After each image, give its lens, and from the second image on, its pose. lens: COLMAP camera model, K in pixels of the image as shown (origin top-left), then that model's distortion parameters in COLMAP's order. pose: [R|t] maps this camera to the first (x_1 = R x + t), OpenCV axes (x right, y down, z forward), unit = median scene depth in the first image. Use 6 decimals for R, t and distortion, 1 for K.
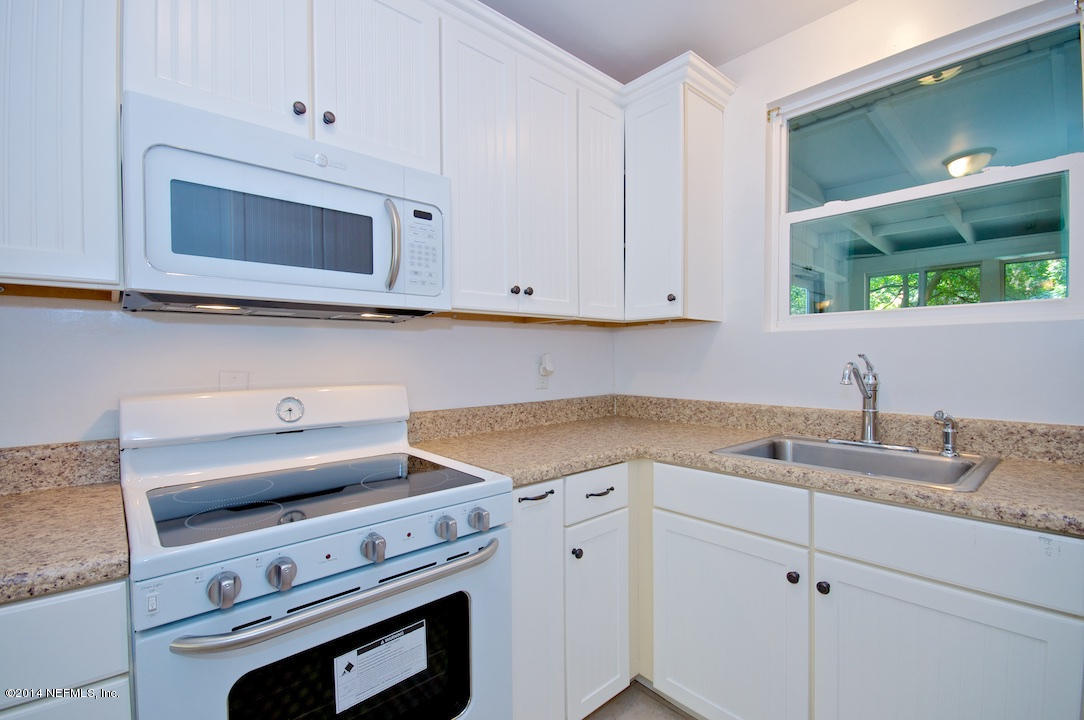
lens RADIAL K [[490.8, 0, 540.6], [0, 490.8, 362.5], [0, 0, 1]] dist [-0.000838, -0.001029]
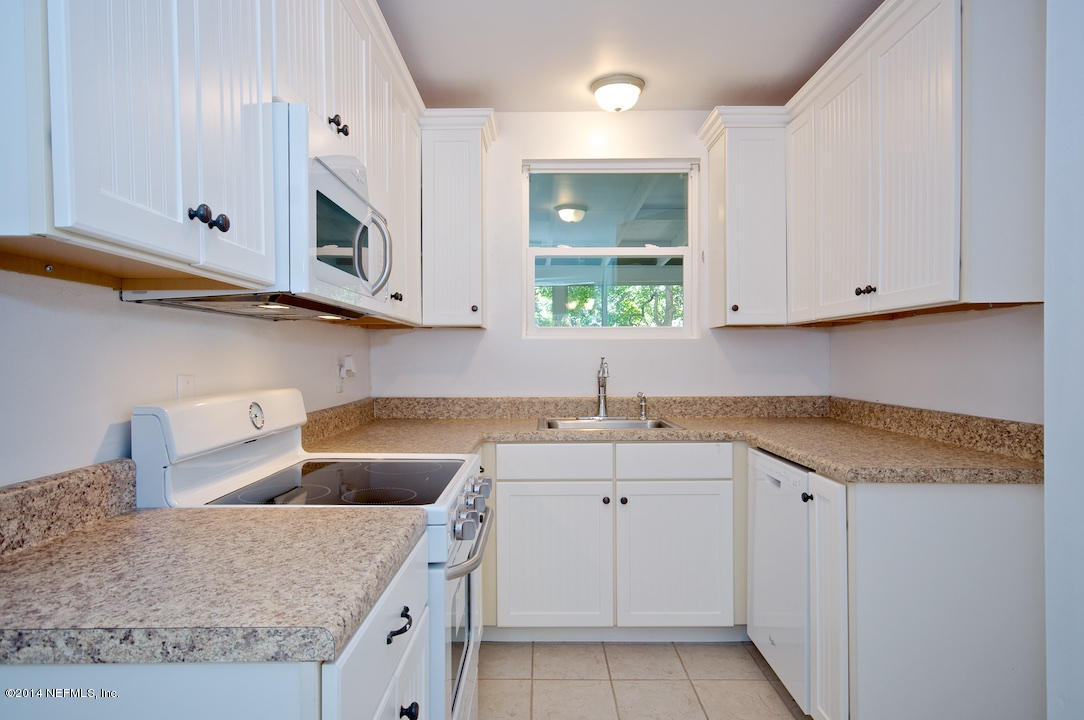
lens RADIAL K [[652.0, 0, 541.6], [0, 652.0, 360.3], [0, 0, 1]] dist [0.005684, 0.001234]
pose [[0.661925, 0.000778, 0.749570, -0.955087], [0.007514, 0.999942, -0.007673, 0.005361], [-0.749533, 0.010711, 0.661881, -0.182250]]
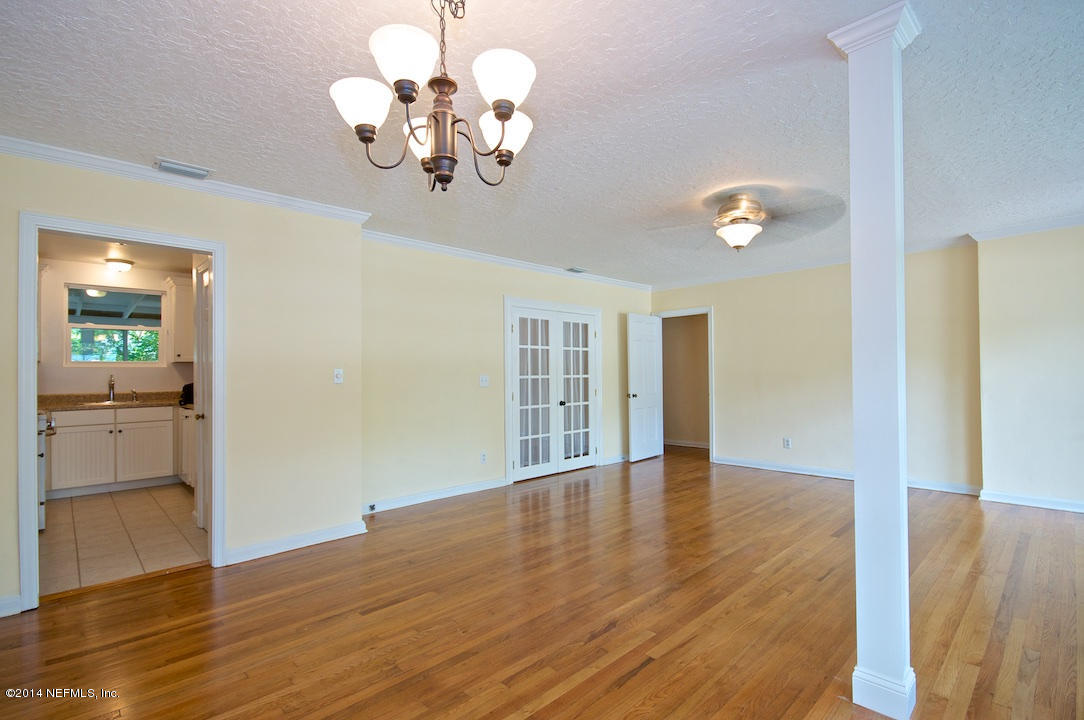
lens RADIAL K [[498.5, 0, 540.2], [0, 498.5, 362.4], [0, 0, 1]] dist [-0.005529, -0.000690]
pose [[-0.042911, 0.019904, 0.998881, -2.964122], [0.022772, 0.999561, -0.018939, 0.026324], [-0.998819, 0.021934, -0.043345, -1.870068]]
